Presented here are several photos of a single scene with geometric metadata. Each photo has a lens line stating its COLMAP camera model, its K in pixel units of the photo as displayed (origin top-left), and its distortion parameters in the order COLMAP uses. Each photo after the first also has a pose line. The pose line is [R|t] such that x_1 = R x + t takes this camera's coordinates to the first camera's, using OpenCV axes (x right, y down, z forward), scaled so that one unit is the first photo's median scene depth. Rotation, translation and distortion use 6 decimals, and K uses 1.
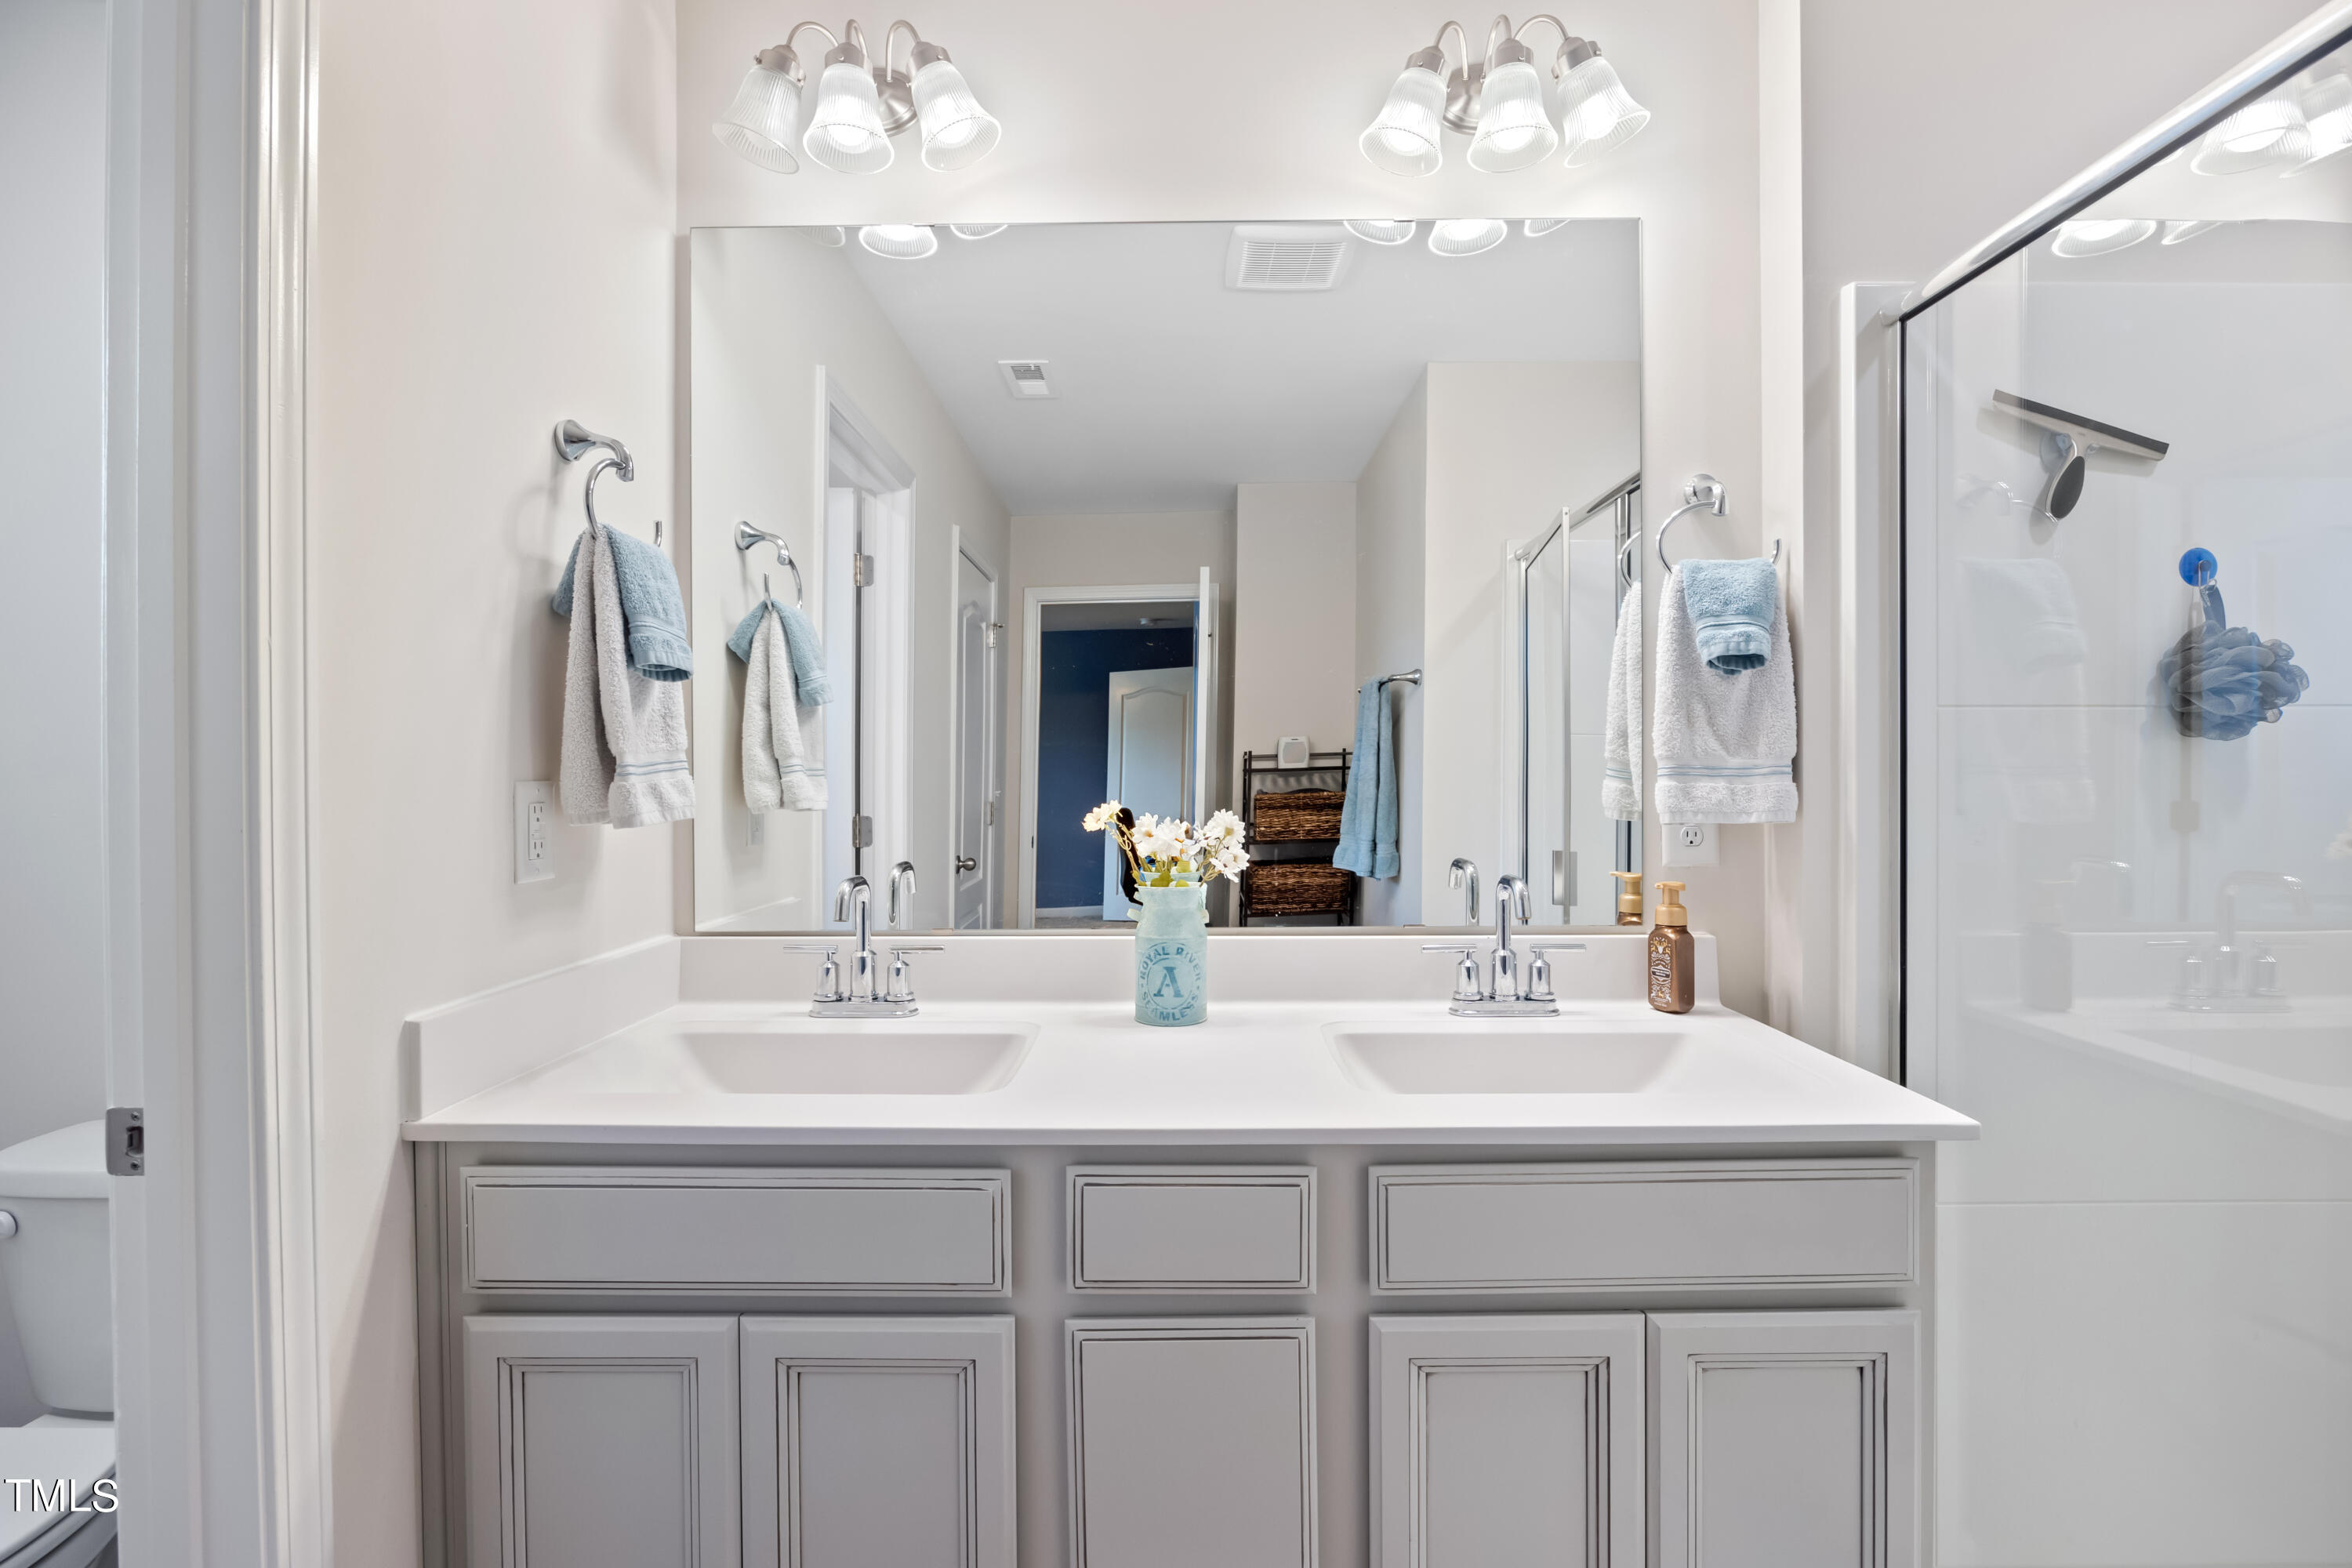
lens RADIAL K [[1150.9, 0, 1192.0], [0, 1150.9, 778.8], [0, 0, 1]] dist [-0.001970, -0.000916]
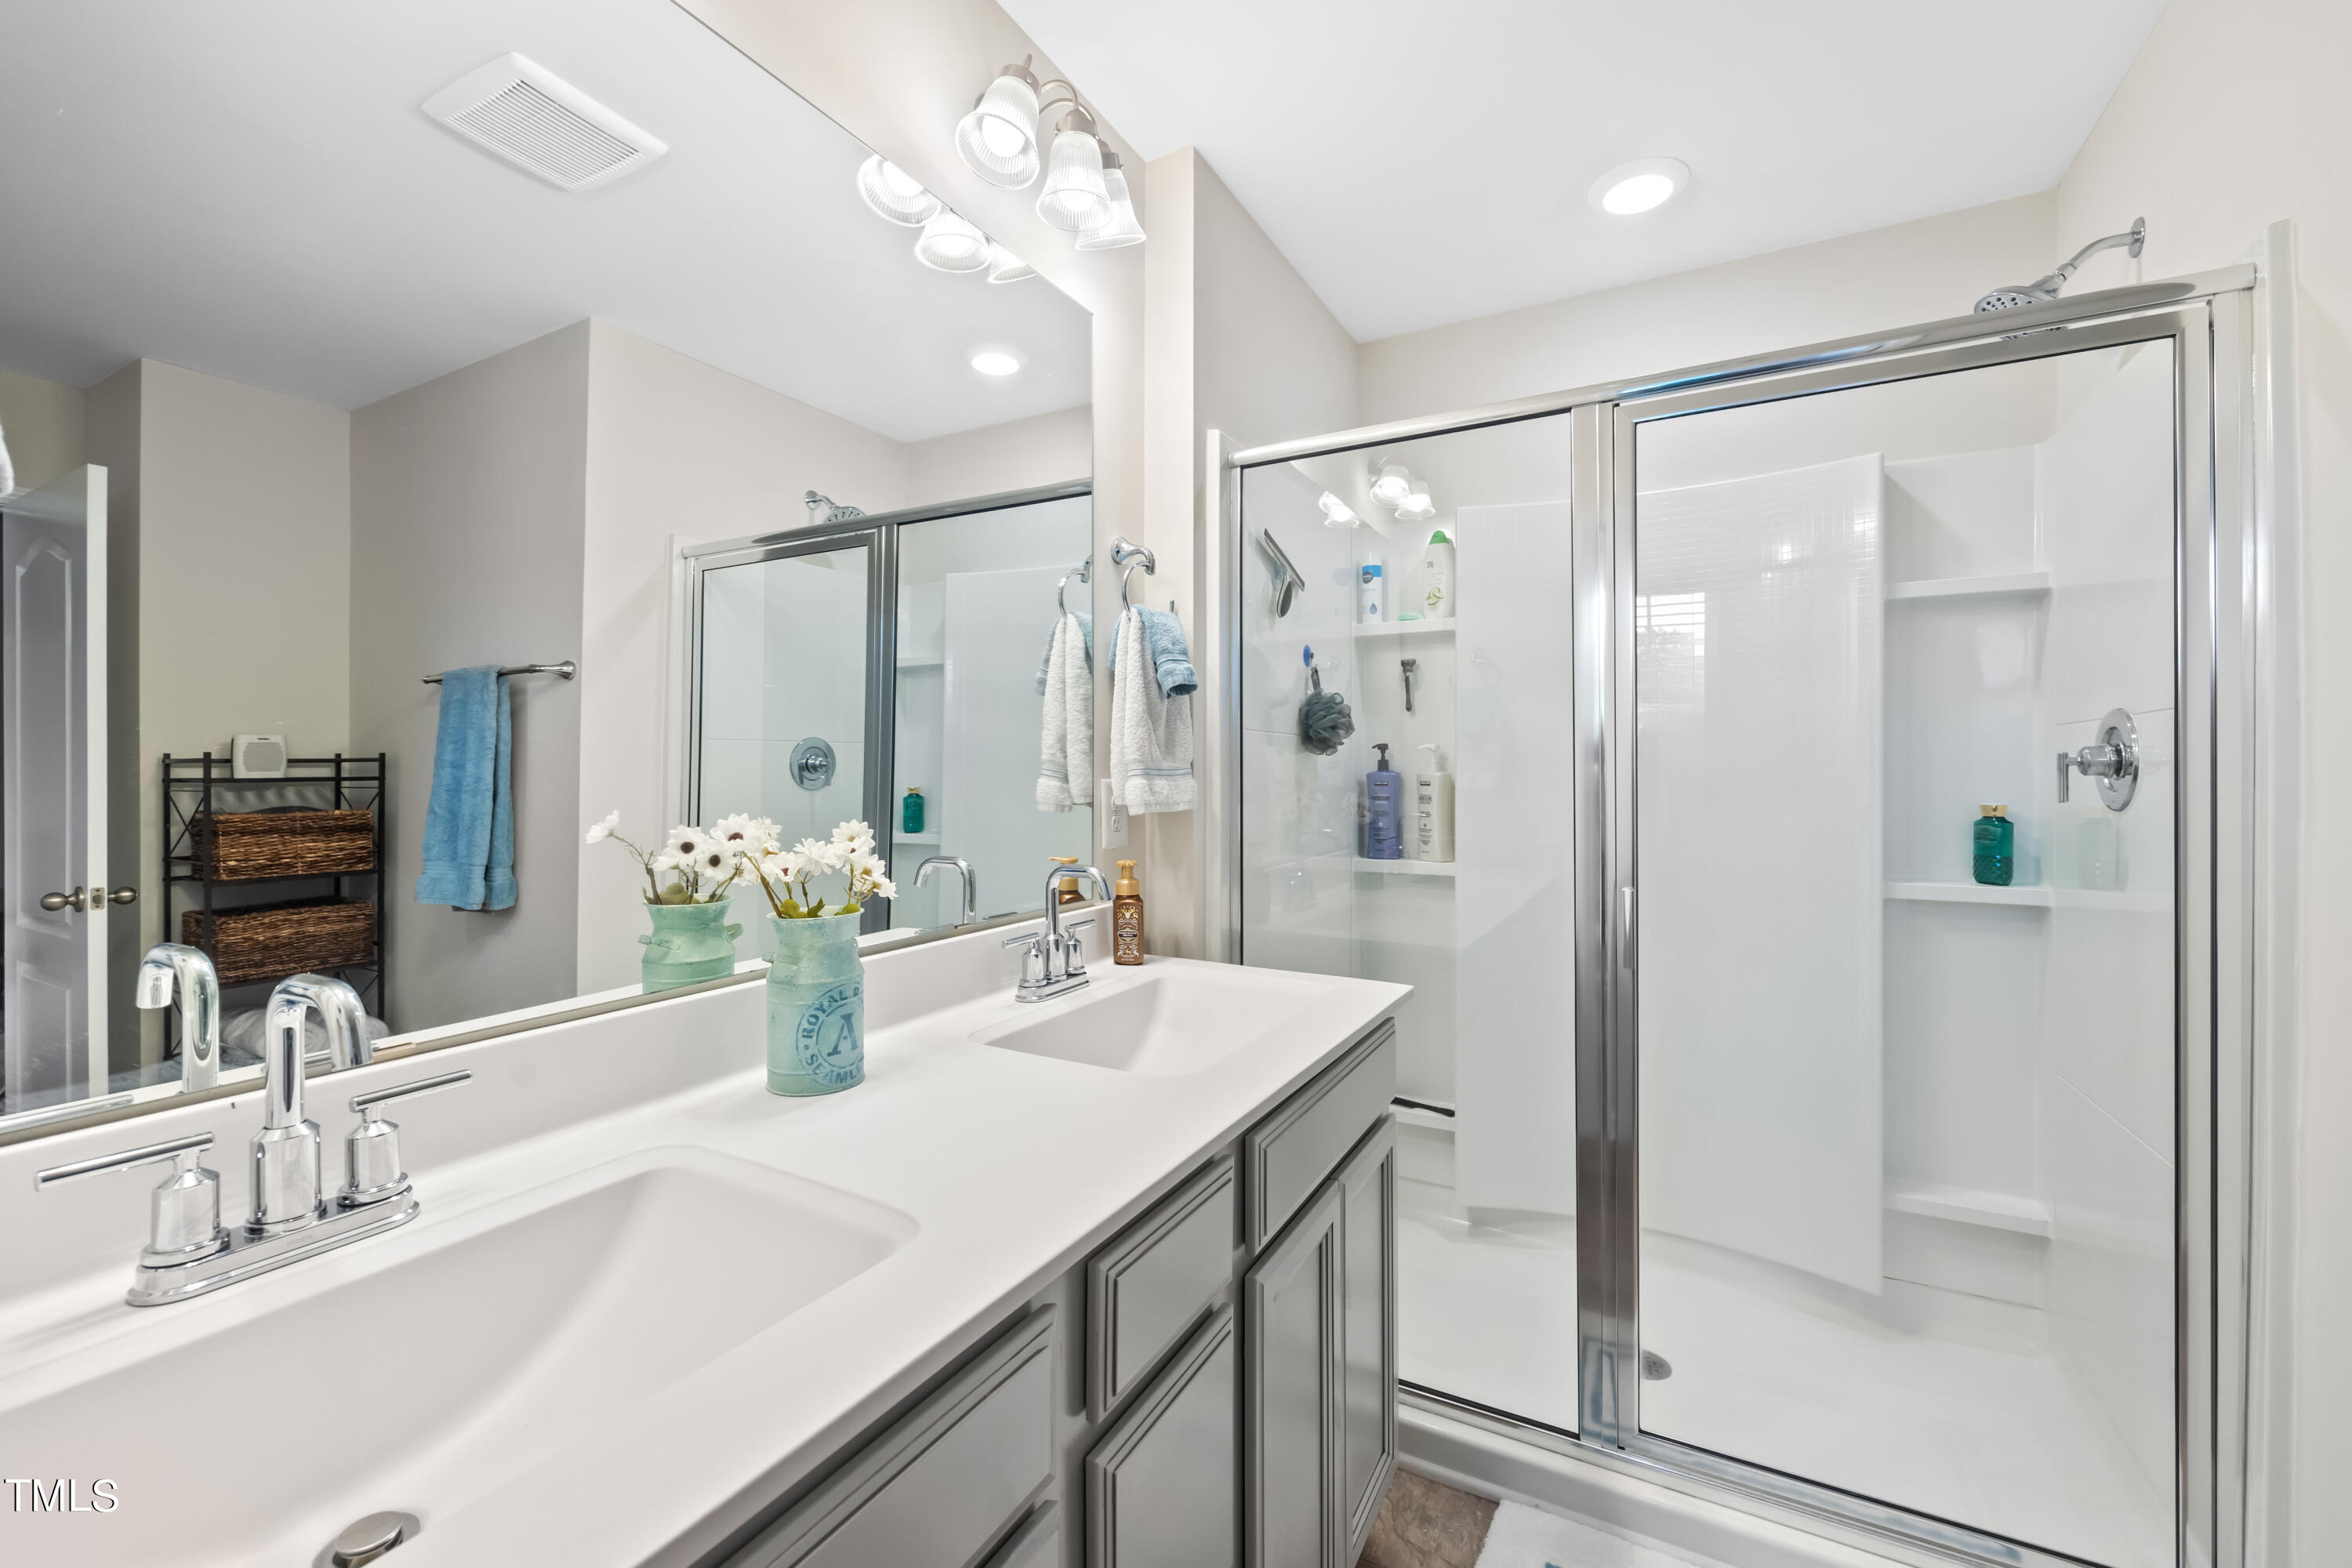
lens RADIAL K [[982.0, 0, 1177.6], [0, 982.0, 781.5], [0, 0, 1]] dist [0.001336, -0.000458]
pose [[0.430806, 0.000956, 0.902444, -0.263840], [0.013926, 0.999873, -0.007708, 0.006564], [-0.902337, 0.015888, 0.430738, 0.252186]]
